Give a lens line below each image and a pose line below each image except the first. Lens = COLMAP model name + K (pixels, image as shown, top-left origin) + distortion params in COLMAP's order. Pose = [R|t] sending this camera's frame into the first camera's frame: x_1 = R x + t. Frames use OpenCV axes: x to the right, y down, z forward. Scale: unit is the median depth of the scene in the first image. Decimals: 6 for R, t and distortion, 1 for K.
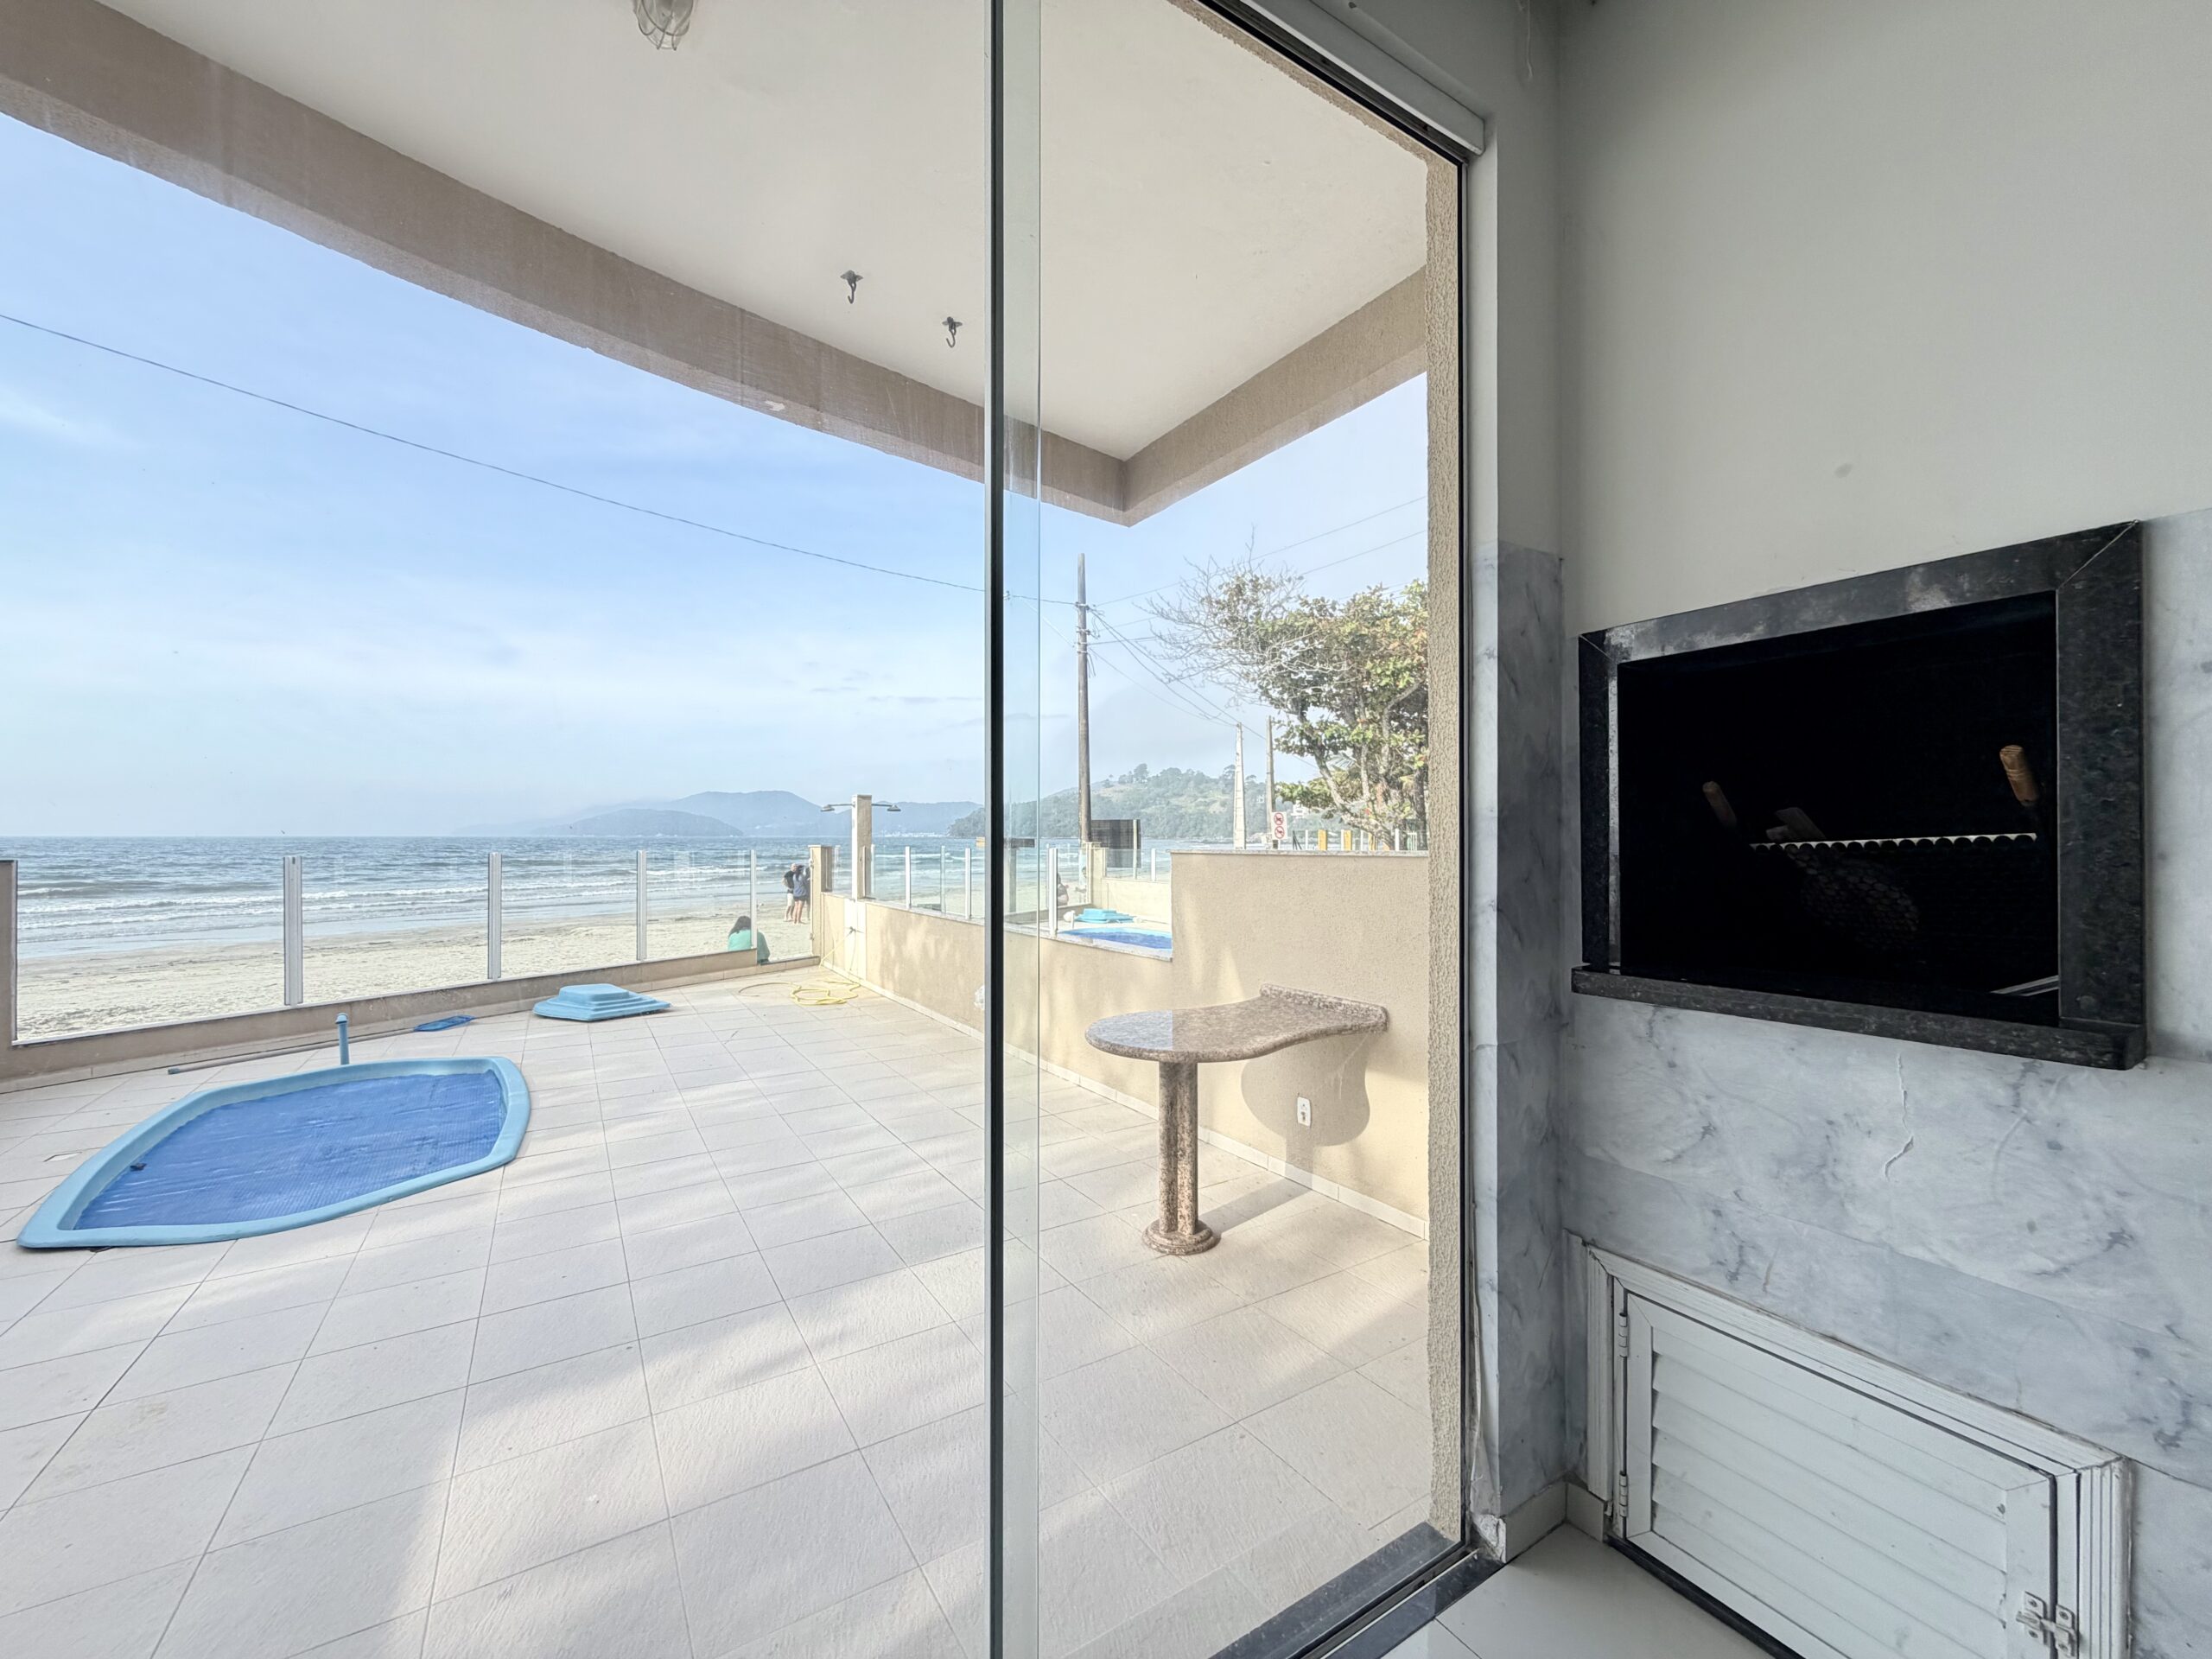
lens RADIAL K [[890.5, 0, 1106.6], [0, 890.5, 829.8], [0, 0, 1]] dist [-0.001075, -0.000085]
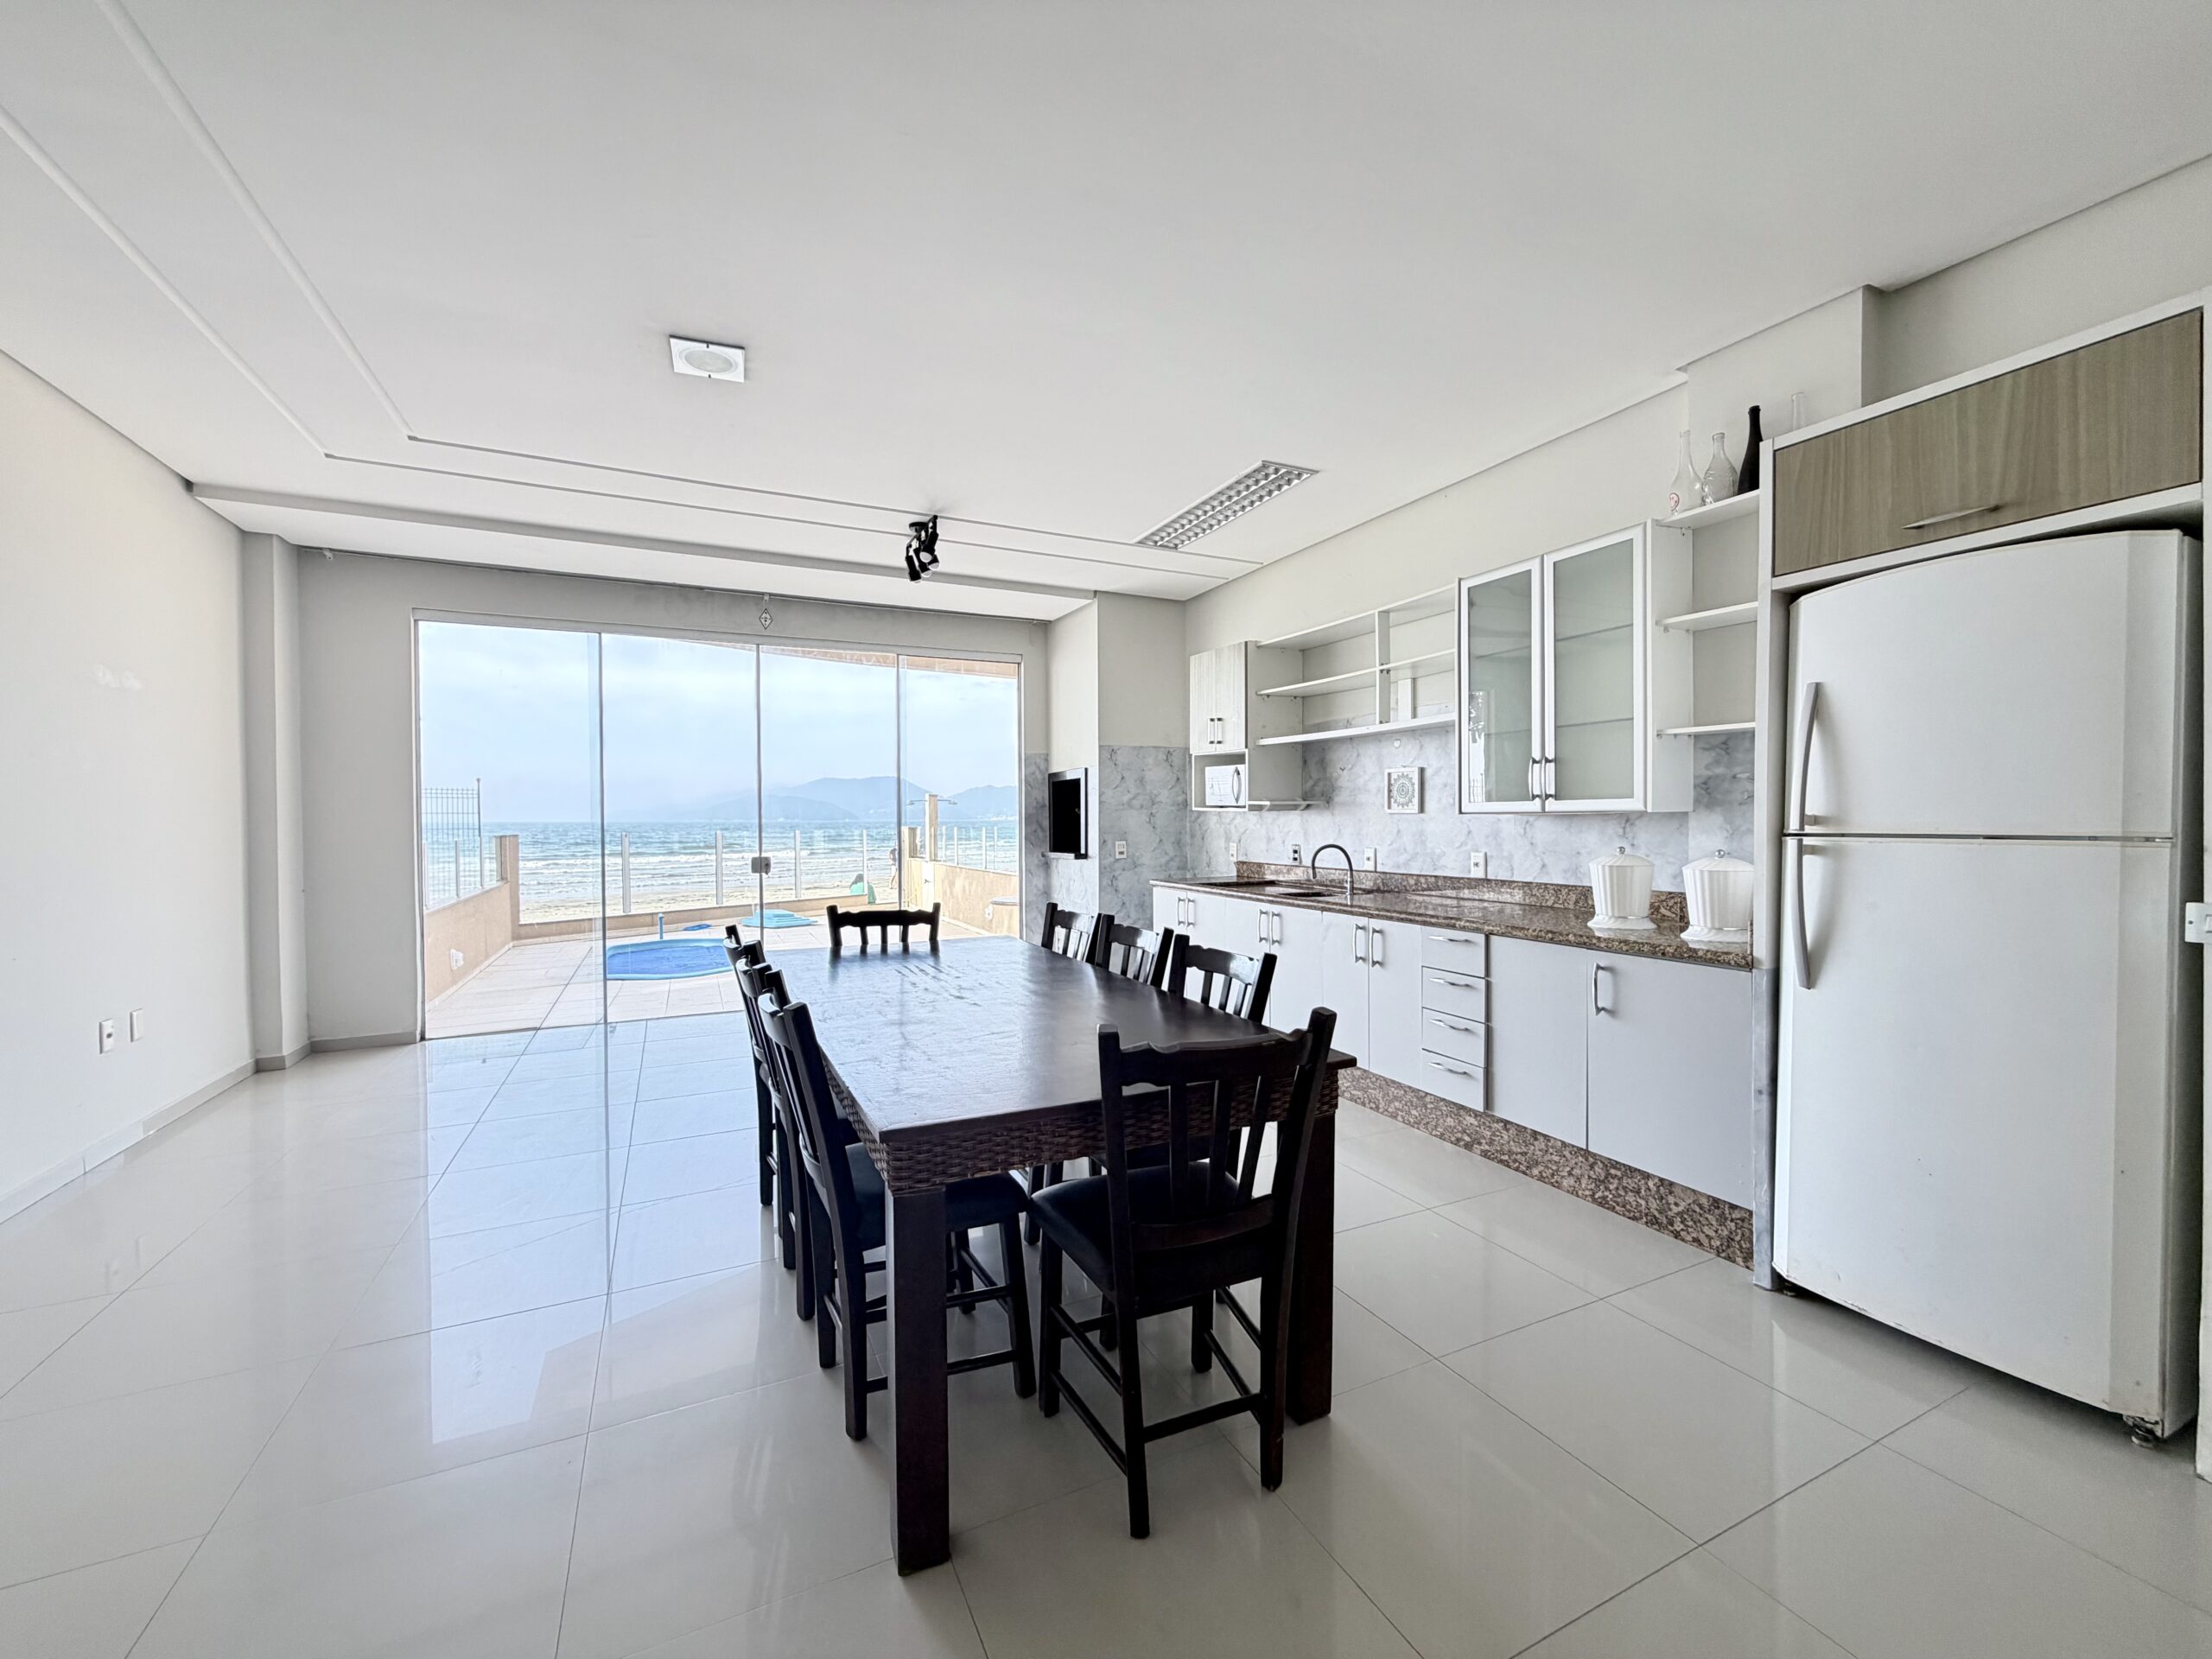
lens RADIAL K [[890.5, 0, 1102.7], [0, 890.5, 825.4], [0, 0, 1]] dist [-0.001075, -0.000085]
pose [[0.992926, -0.000804, -0.118735, 0.208677], [0.002335, 0.999916, 0.012759, -0.004106], [0.118715, -0.012946, 0.992844, -0.515514]]
